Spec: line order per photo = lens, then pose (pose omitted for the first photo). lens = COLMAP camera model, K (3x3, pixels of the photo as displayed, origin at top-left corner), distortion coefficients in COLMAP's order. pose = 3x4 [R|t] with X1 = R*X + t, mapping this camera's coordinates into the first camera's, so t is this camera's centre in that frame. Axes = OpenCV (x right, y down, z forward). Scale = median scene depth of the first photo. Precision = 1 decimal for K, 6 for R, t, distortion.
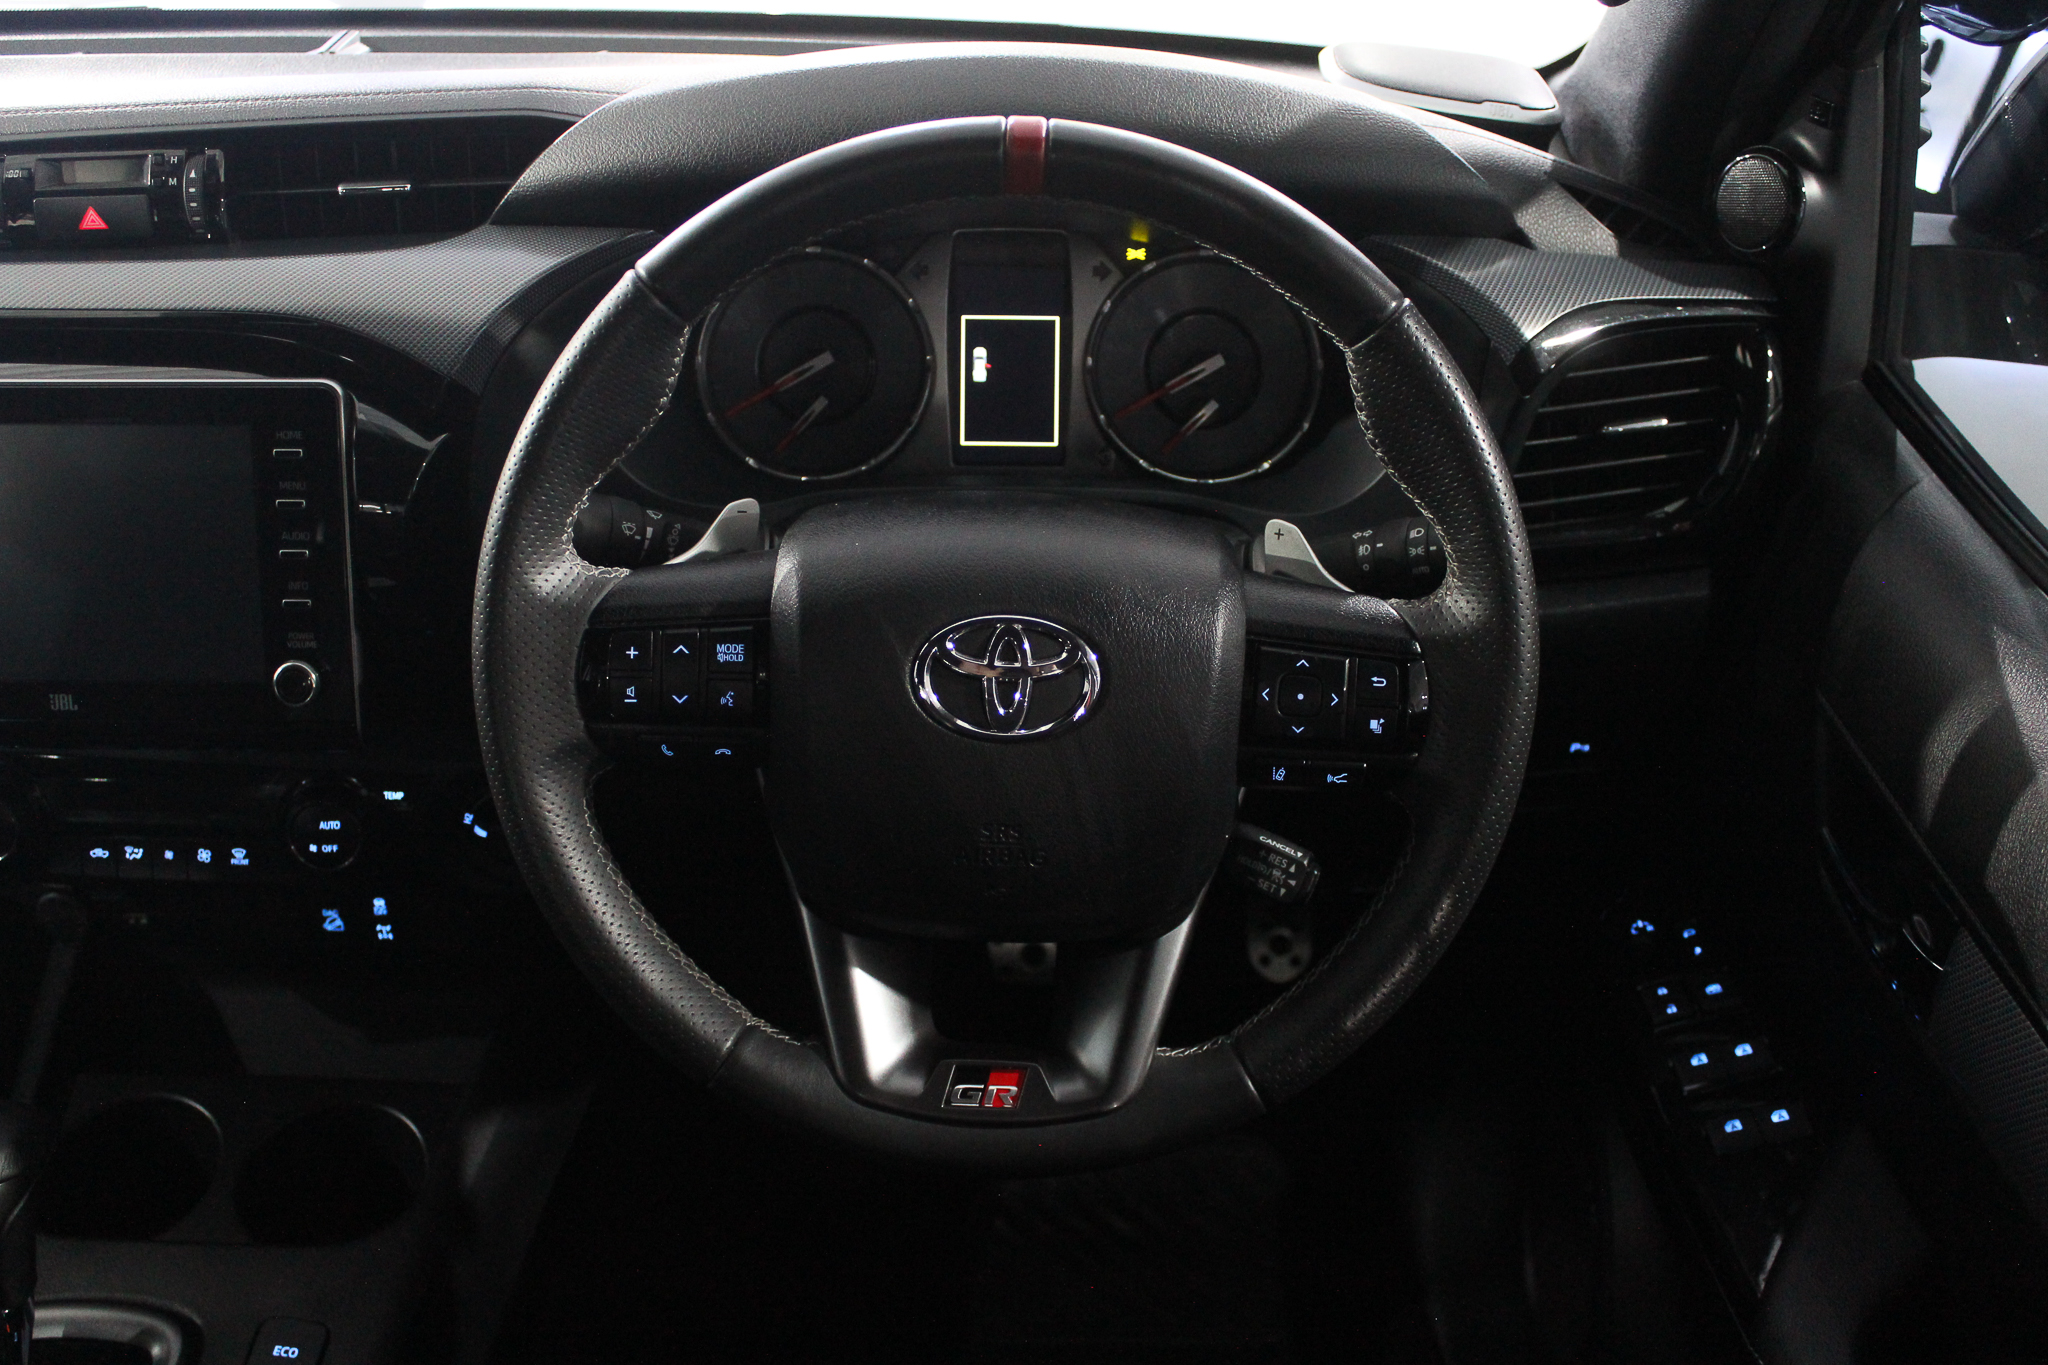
lens RADIAL K [[2064.4, 0, 1024.0], [0, 2064.4, 682.5], [0, 0, 1]] dist [-0.099480, 0.114959]
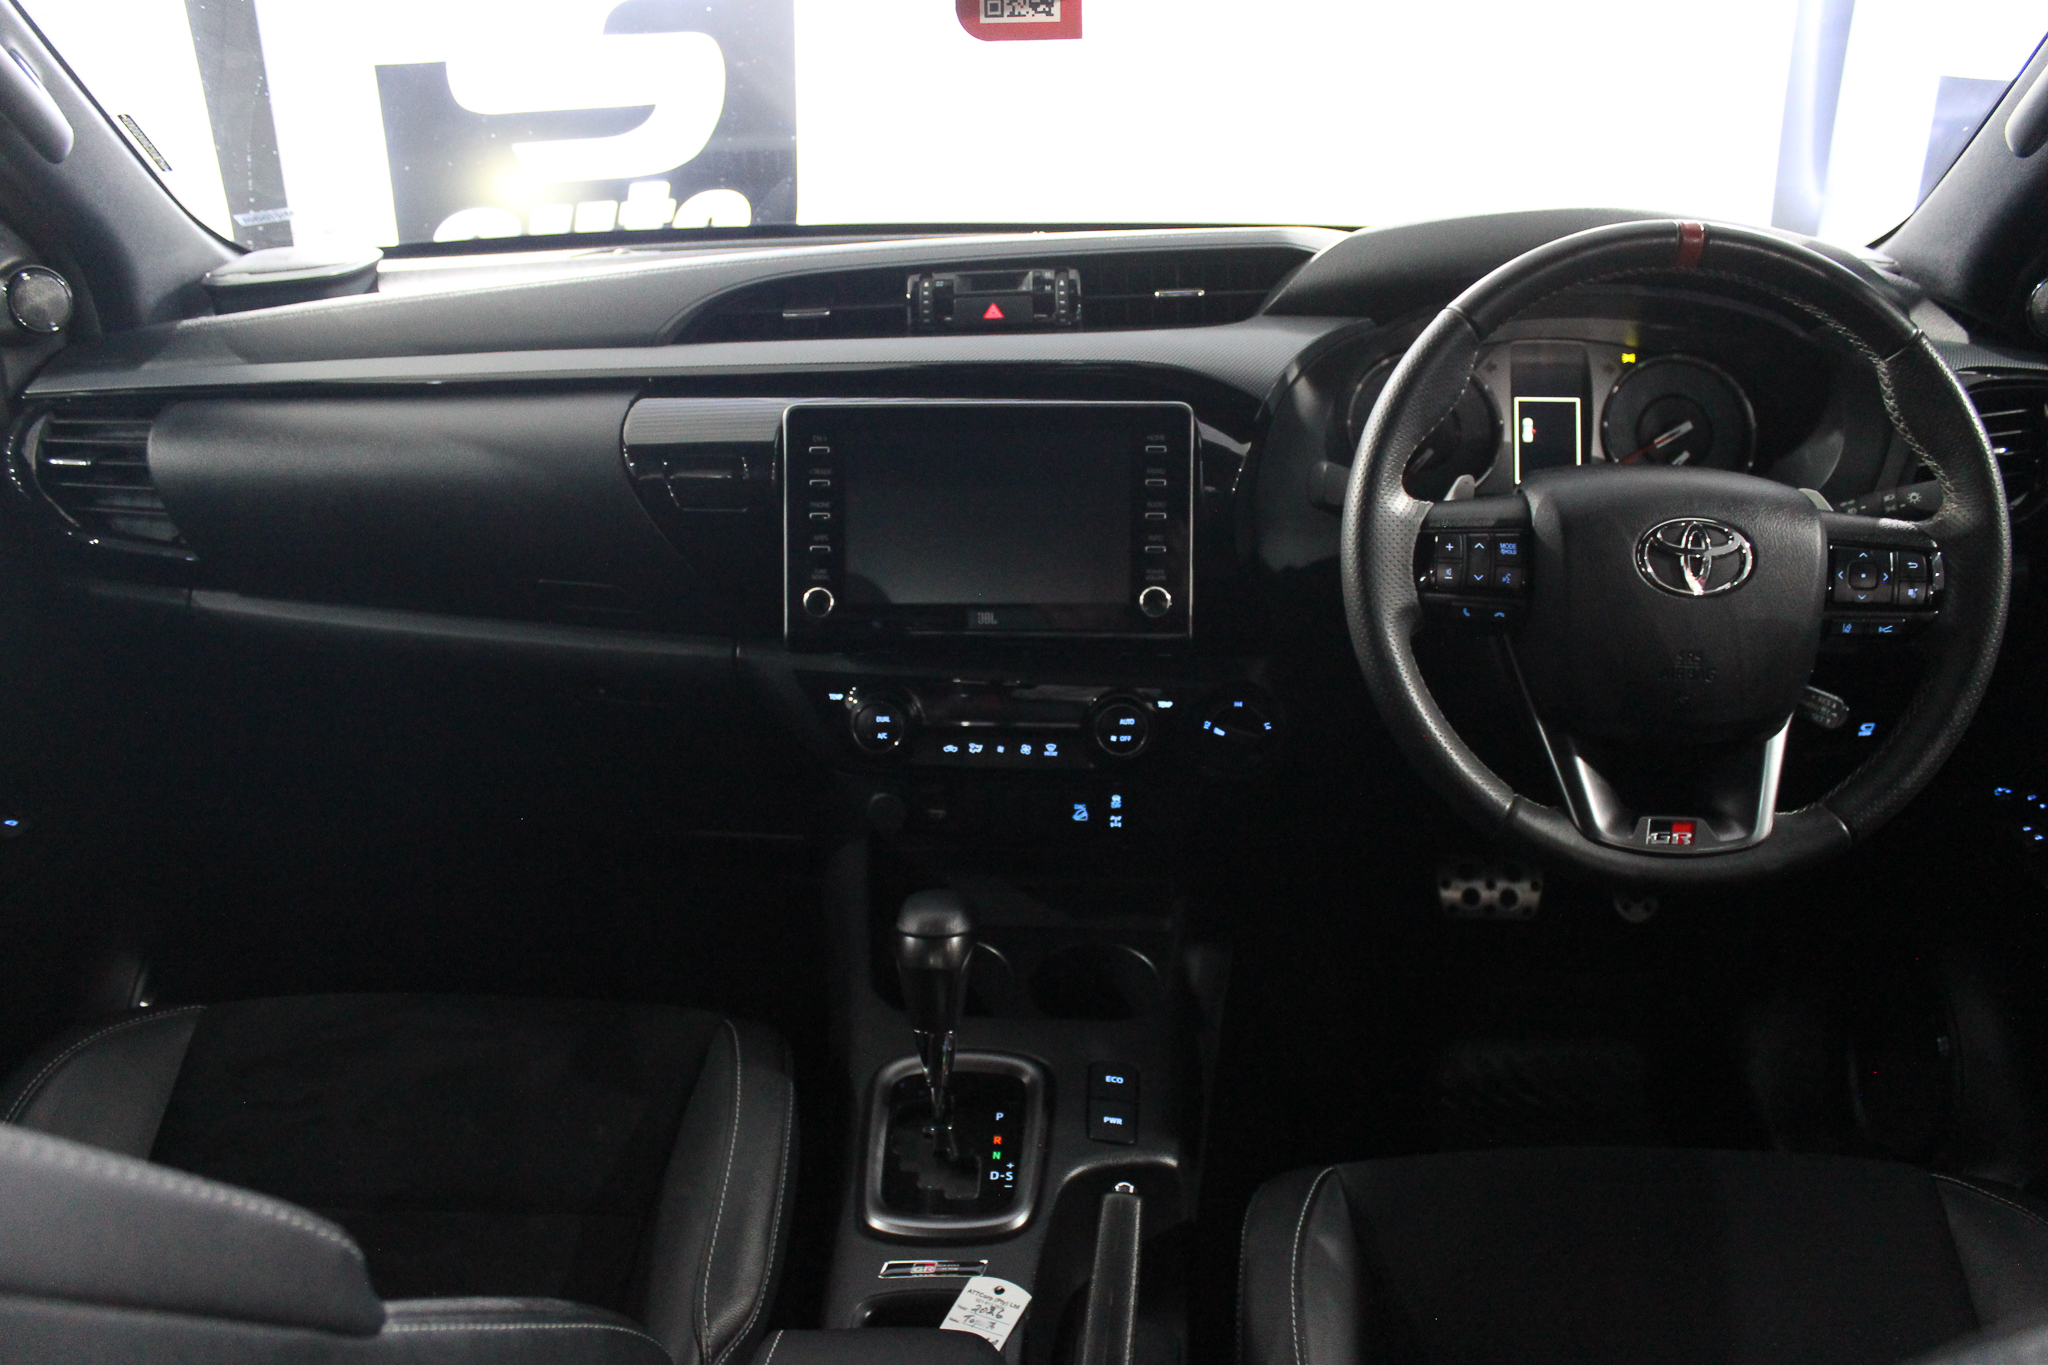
lens RADIAL K [[1710.4, 0, 1024.0], [0, 1710.4, 682.5], [0, 0, 1]] dist [-0.144485, 0.074304]
pose [[0.999737, -0.003410, -0.022695, -0.410255], [0.000200, 0.990158, -0.139957, 0.226254], [0.022949, 0.139915, 0.989897, -0.223893]]
